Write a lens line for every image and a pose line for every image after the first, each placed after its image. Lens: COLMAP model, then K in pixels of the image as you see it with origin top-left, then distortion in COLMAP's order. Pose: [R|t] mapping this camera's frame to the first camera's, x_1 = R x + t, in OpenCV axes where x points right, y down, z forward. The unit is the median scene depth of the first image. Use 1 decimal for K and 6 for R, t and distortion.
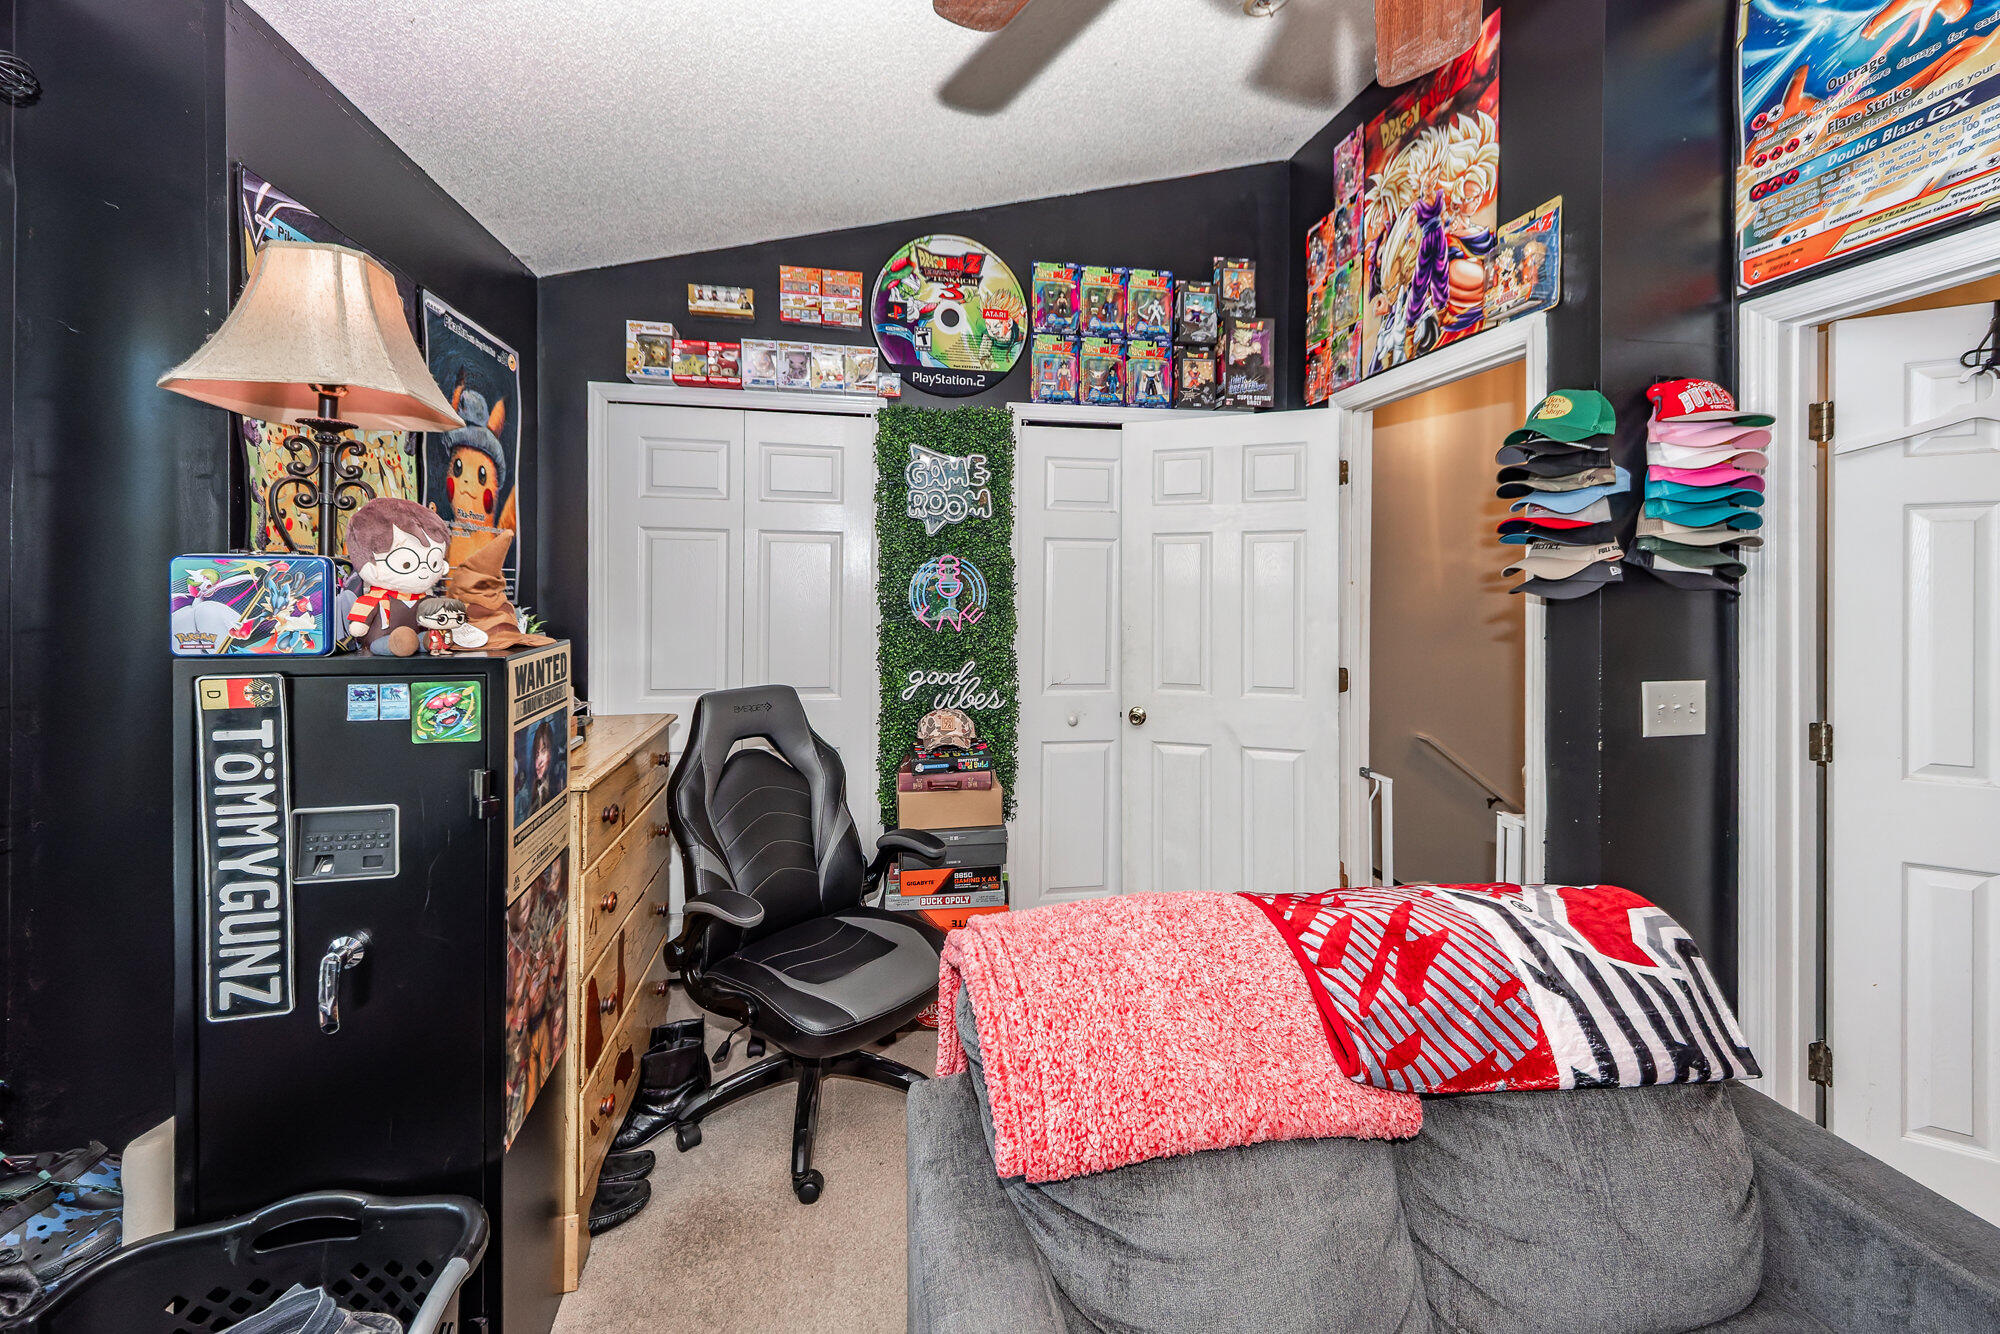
lens RADIAL K [[777.0, 0, 995.4], [0, 777.0, 586.2], [0, 0, 1]] dist [-0.000840, -0.000148]
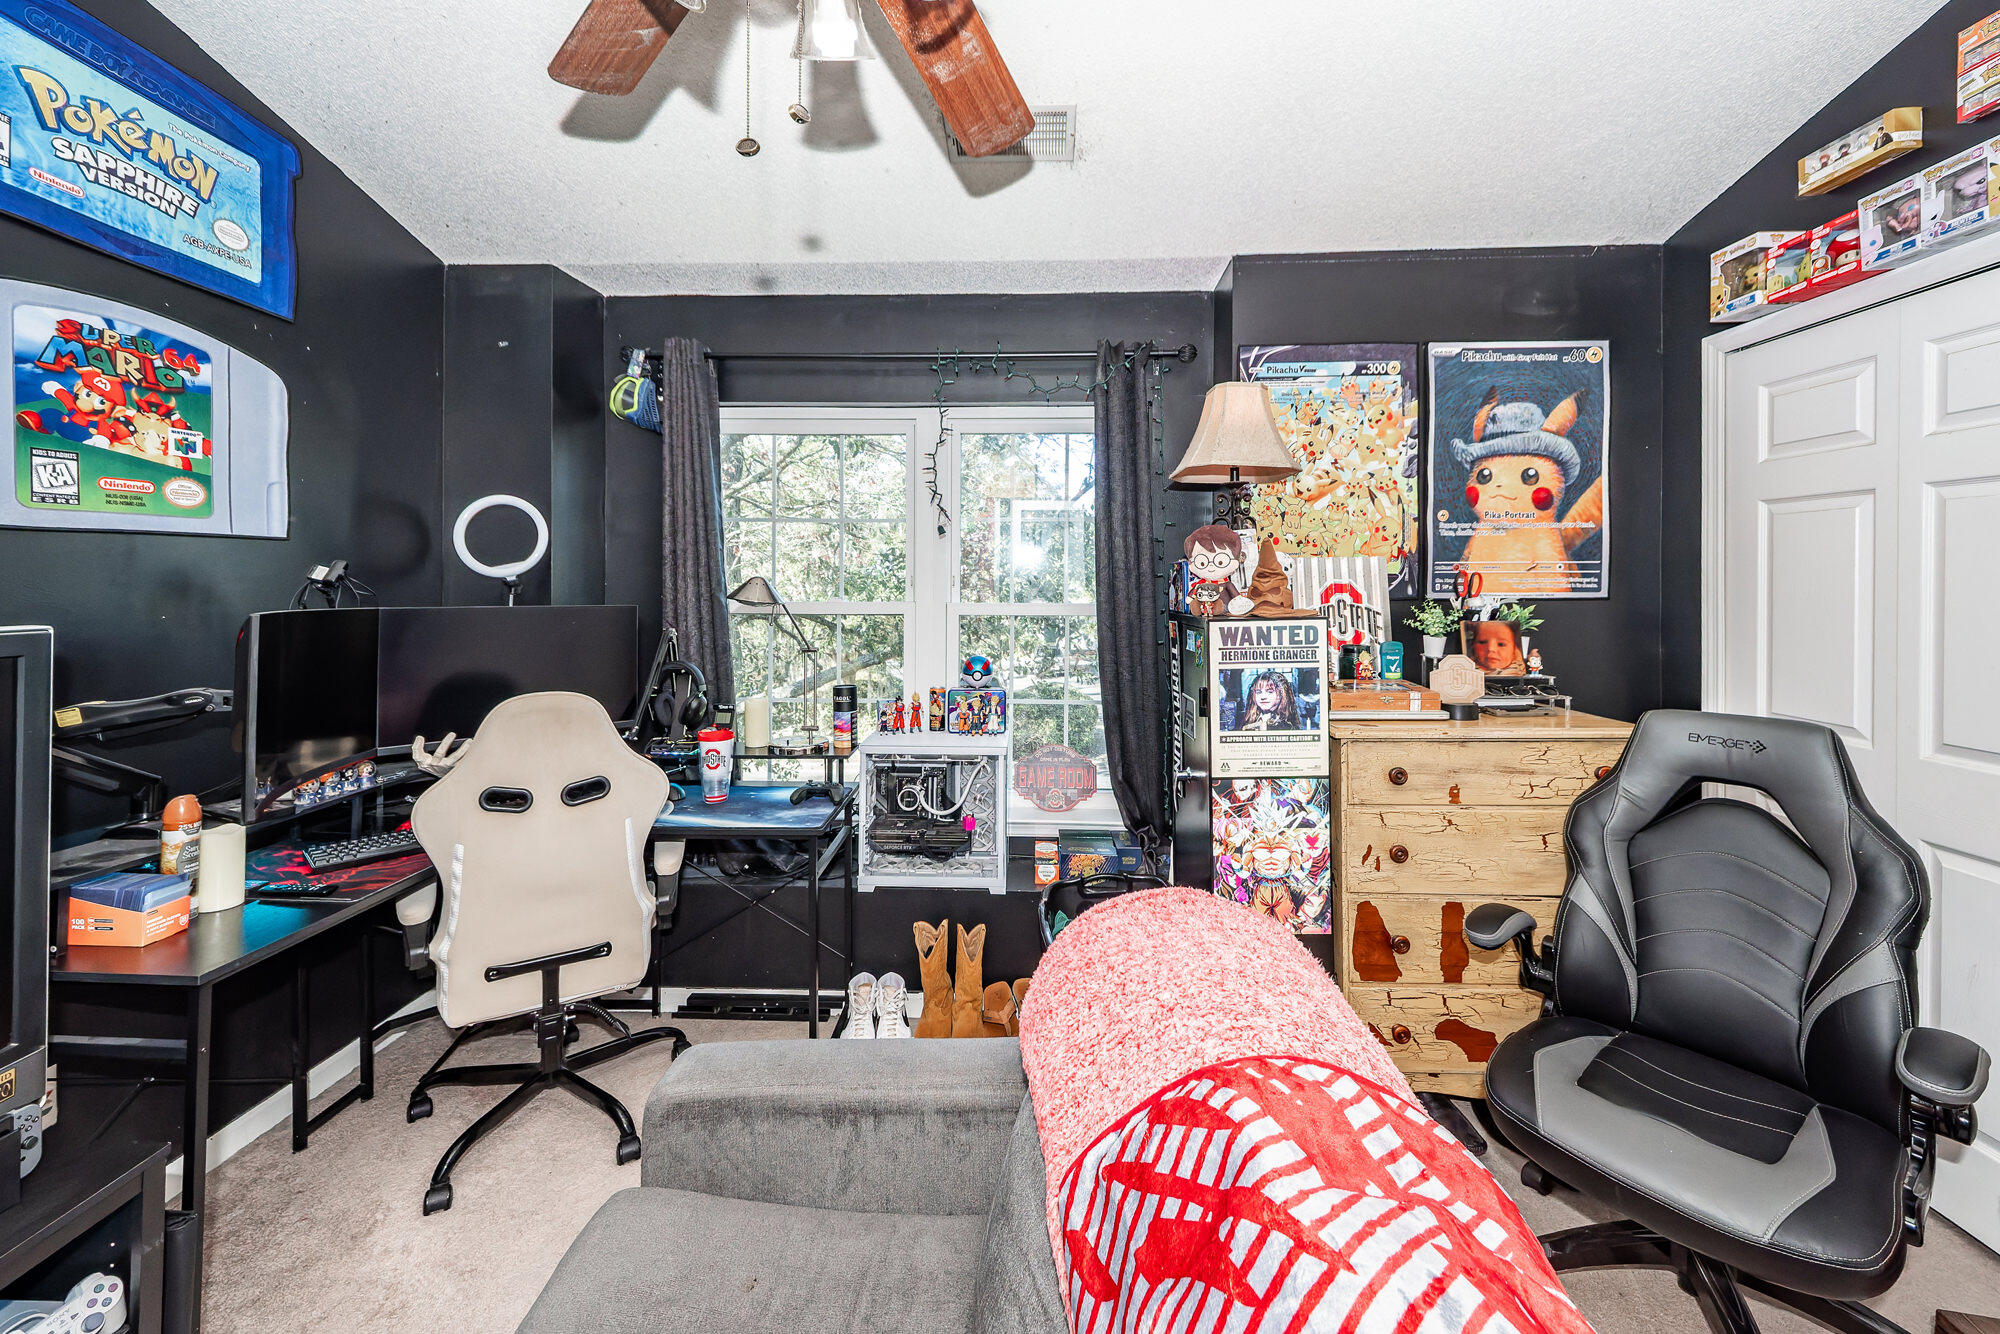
lens RADIAL K [[777.0, 0, 995.4], [0, 777.0, 586.2], [0, 0, 1]] dist [-0.000840, -0.000148]
pose [[-0.219858, -0.005160, -0.975518, 0.521263], [-0.004171, 0.999982, -0.004350, 0.017008], [0.975523, 0.003112, -0.219875, 0.472146]]
